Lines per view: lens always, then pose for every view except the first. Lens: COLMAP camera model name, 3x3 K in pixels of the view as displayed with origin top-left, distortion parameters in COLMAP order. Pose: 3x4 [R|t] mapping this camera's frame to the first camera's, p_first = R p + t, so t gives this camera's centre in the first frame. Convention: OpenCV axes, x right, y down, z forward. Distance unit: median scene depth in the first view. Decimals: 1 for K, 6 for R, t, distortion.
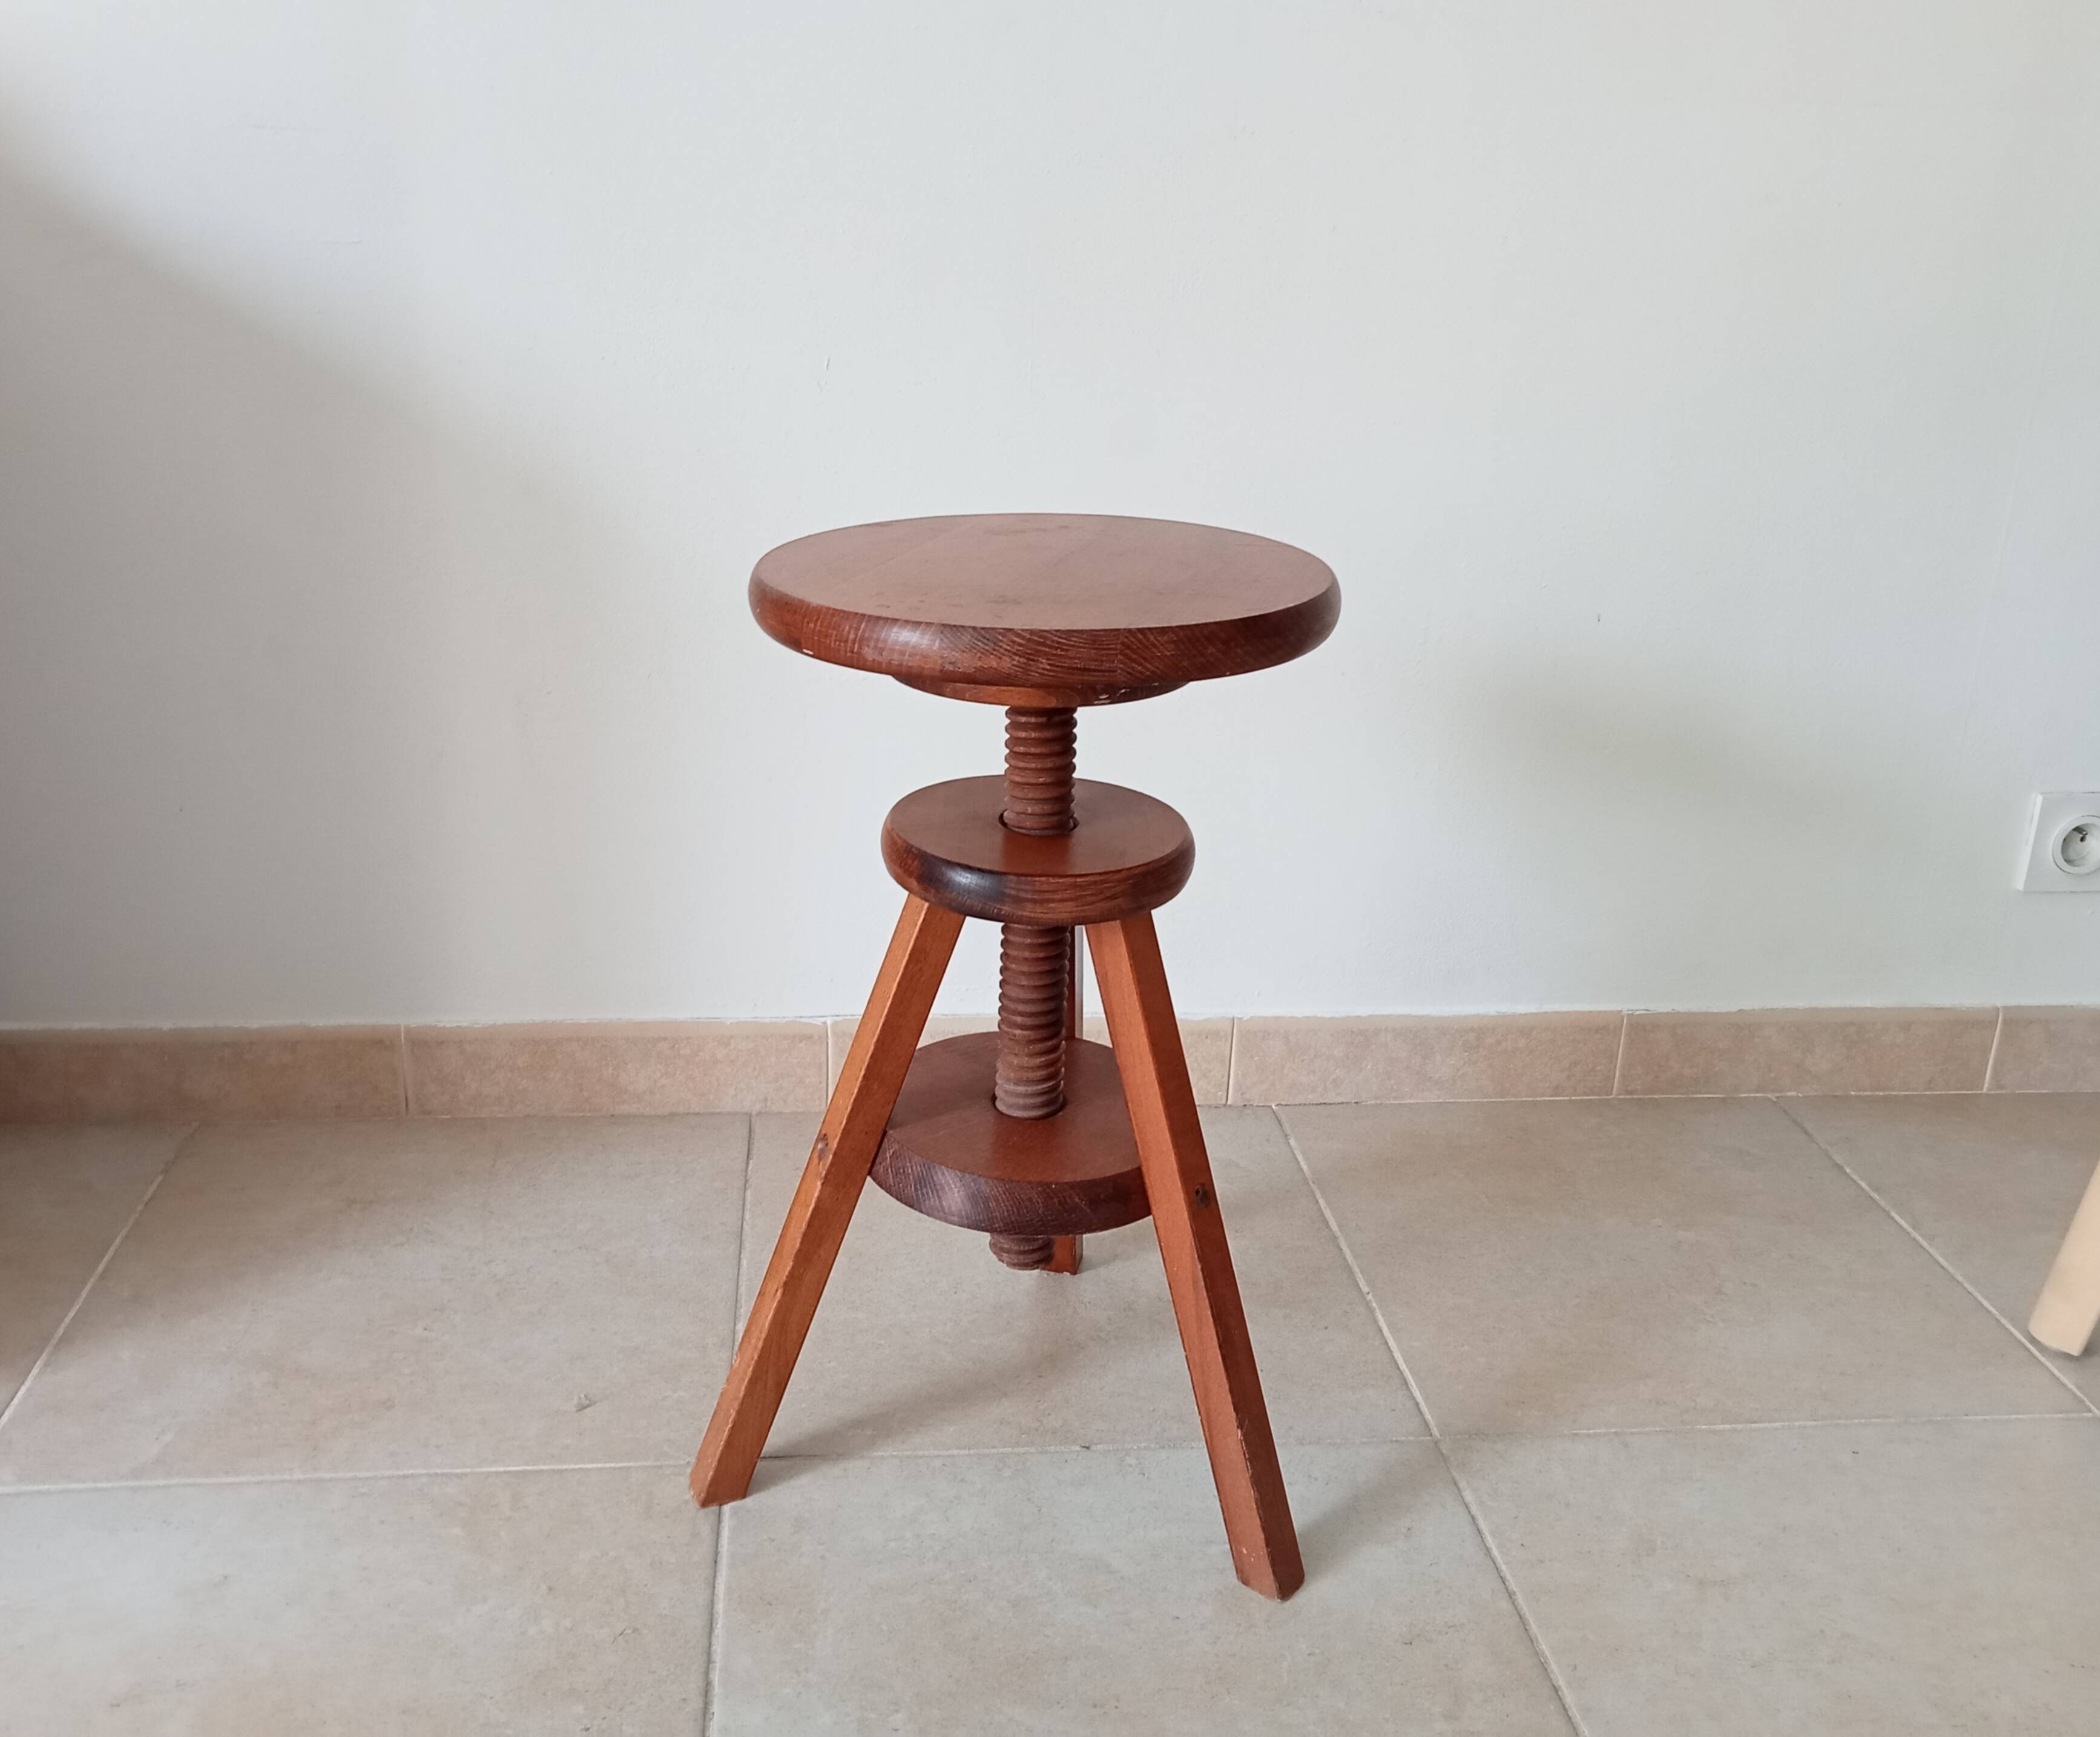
lens RADIAL K [[1792.4, 0, 1009.9], [0, 1792.4, 798.3], [0, 0, 1]] dist [0.049994, -0.060053]
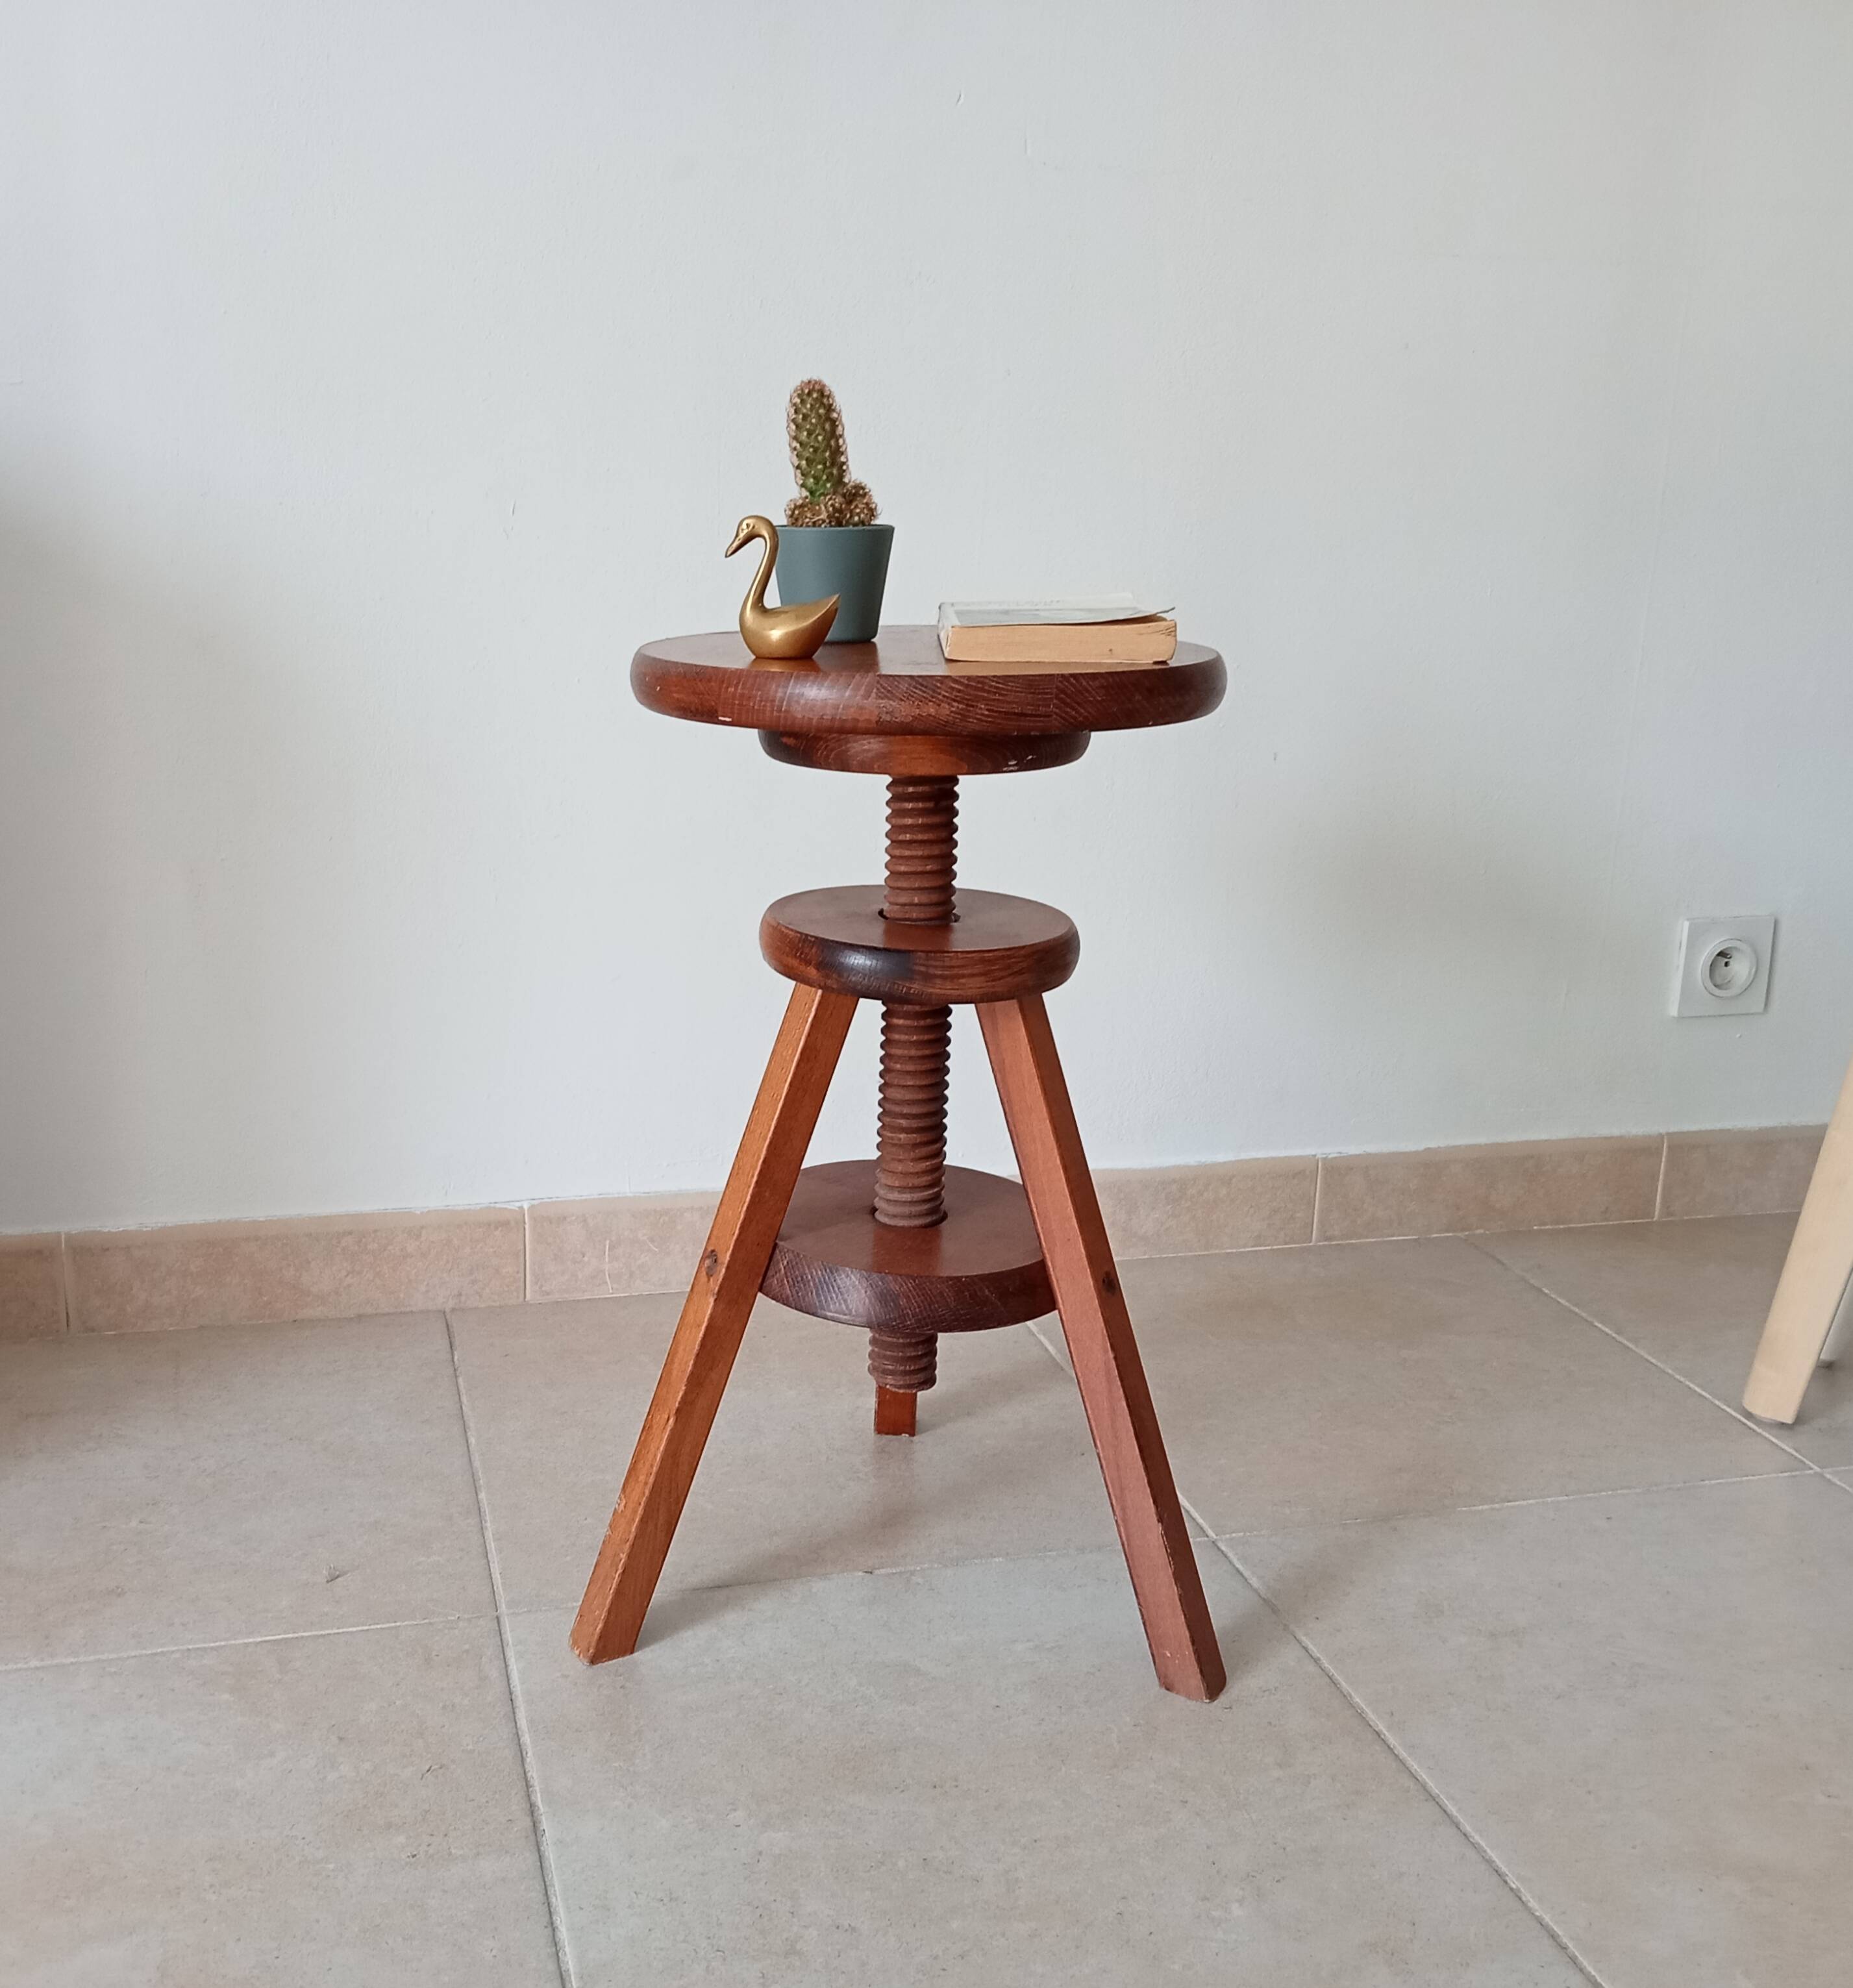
lens RADIAL K [[1930.3, 0, 783.1], [0, 1930.3, 985.8], [0, 0, 1]] dist [0.034001, -0.039970]
pose [[0.990646, -0.045262, 0.128734, -0.094250], [0.054421, 0.996163, -0.068543, 0.088237], [-0.125138, 0.074908, 0.989308, -0.035428]]
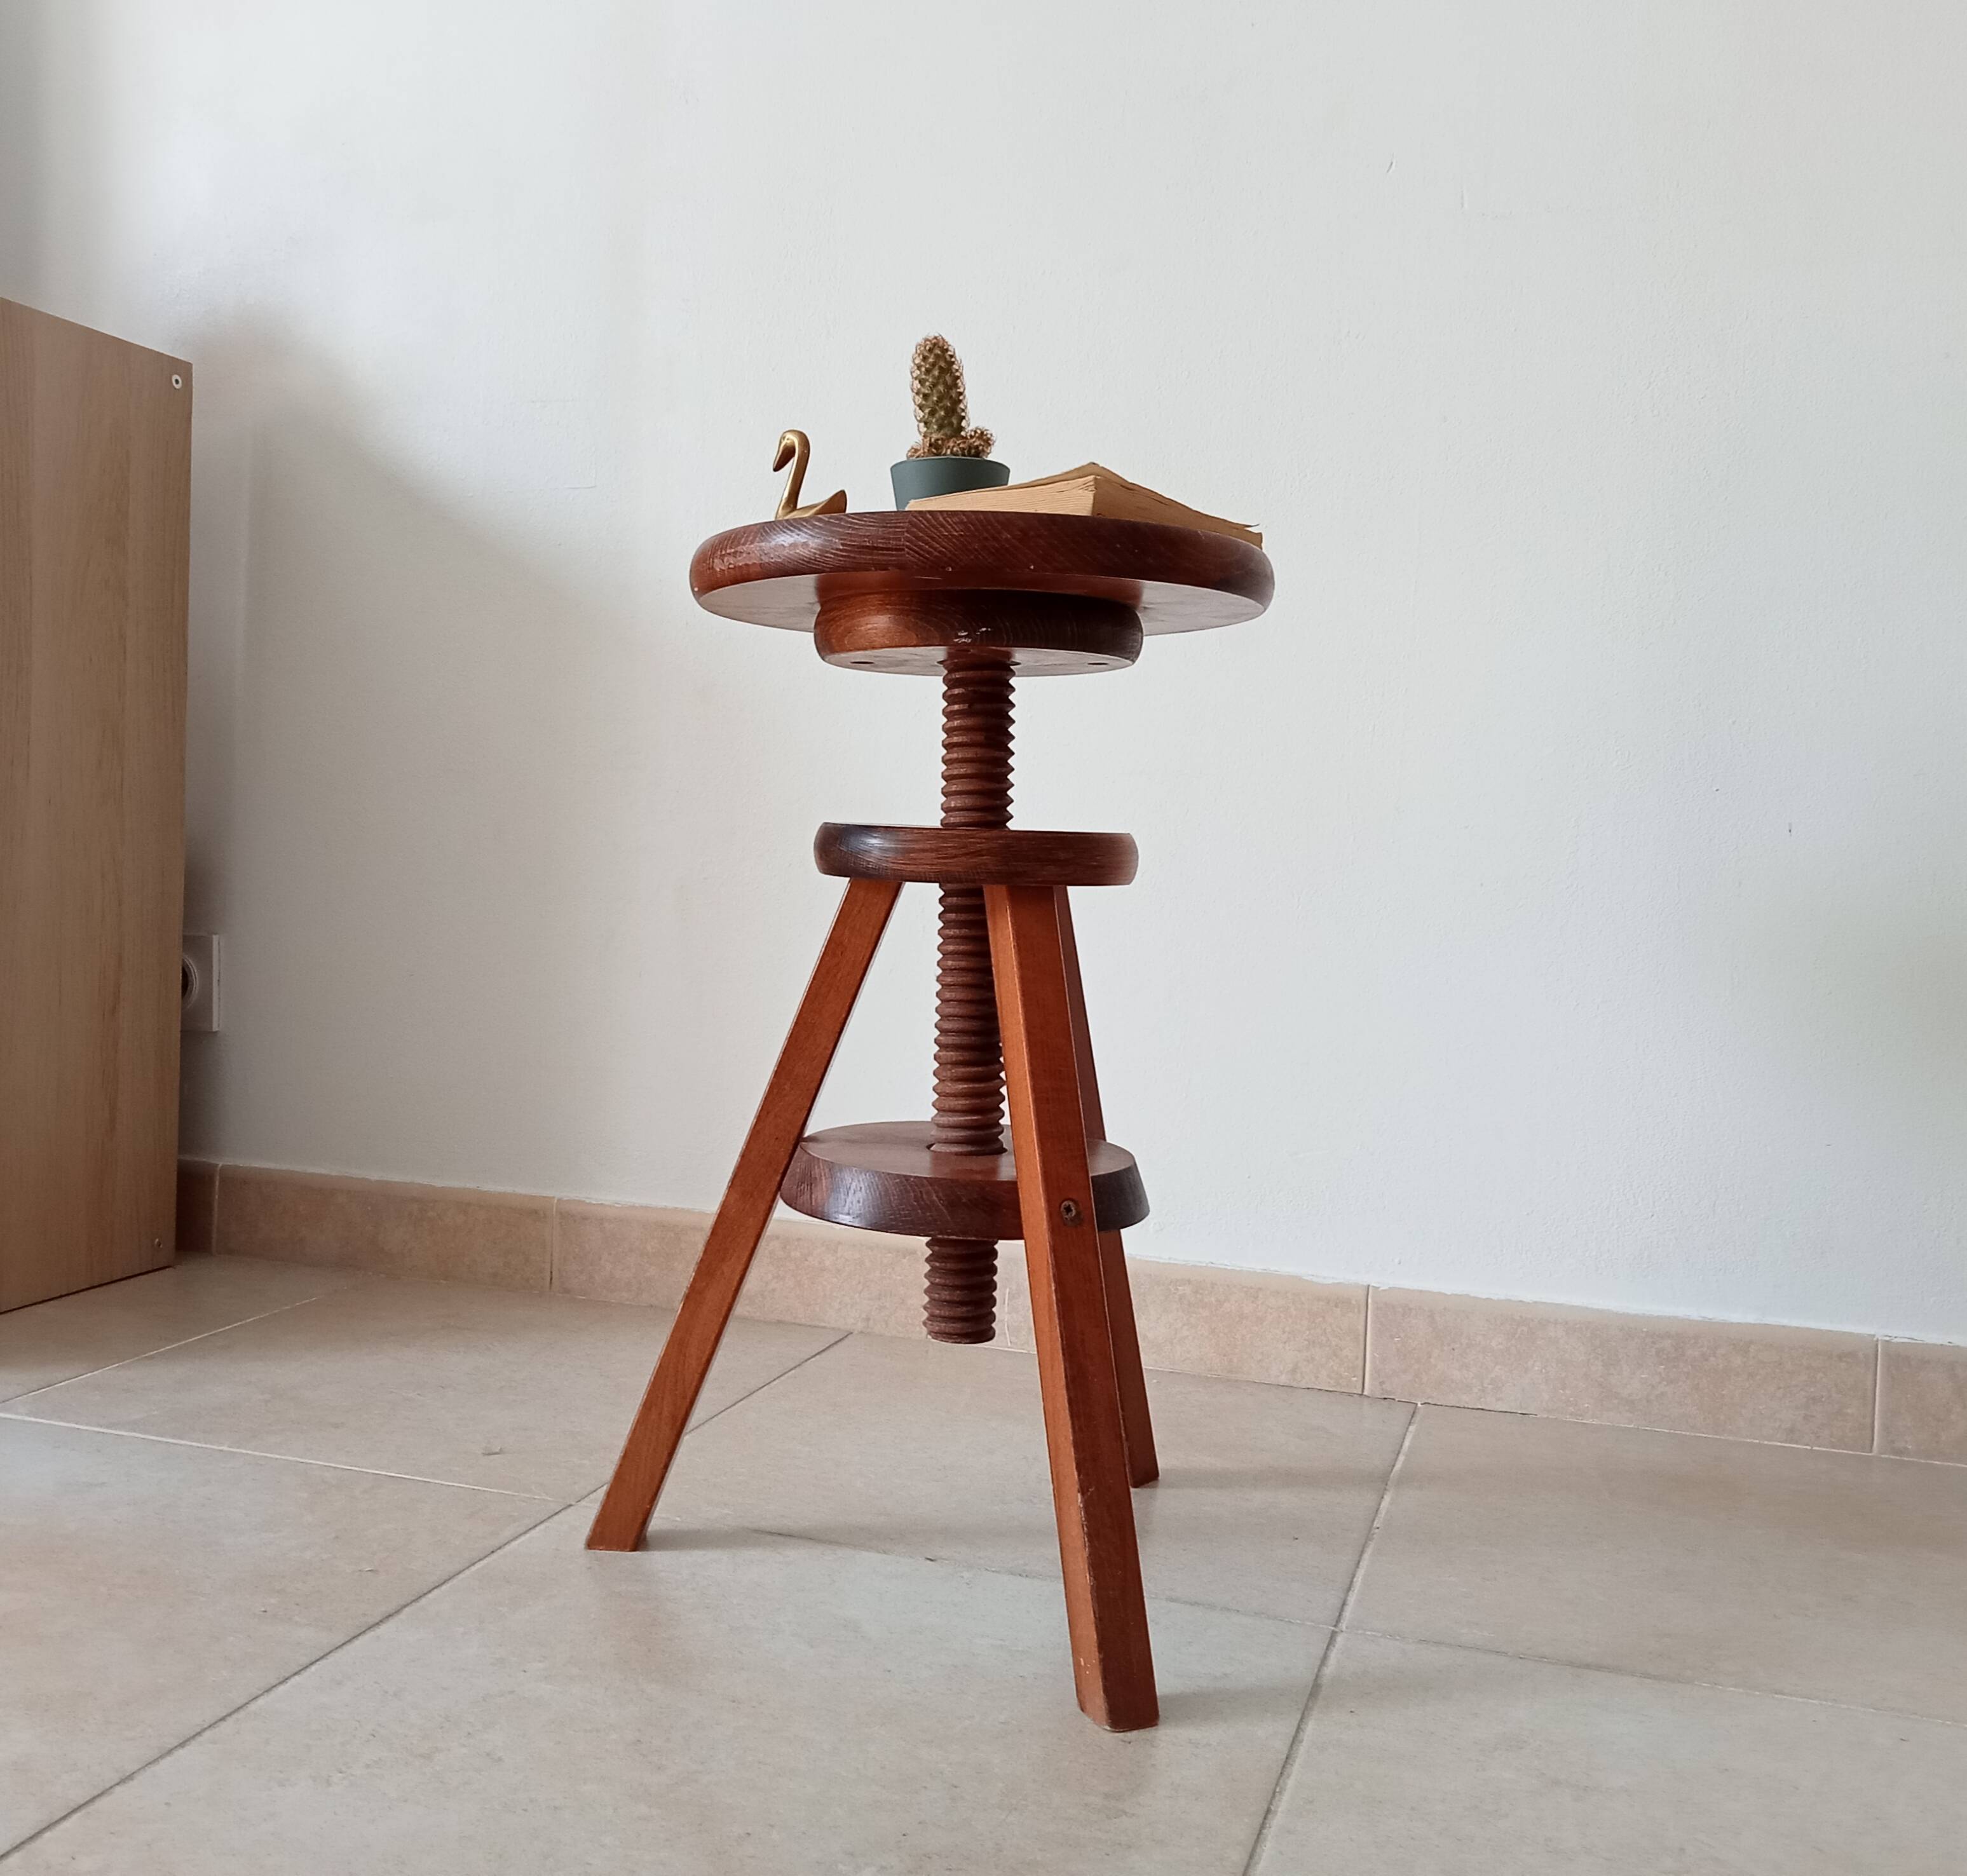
lens RADIAL K [[1890.7, 0, 996.8], [0, 1890.7, 902.3], [0, 0, 1]] dist [0.033545, -0.039416]
pose [[0.919009, 0.011011, -0.394082, 0.335893], [-0.129769, 0.952352, -0.276016, 0.234045], [0.372266, 0.304801, 0.876649, 0.069975]]
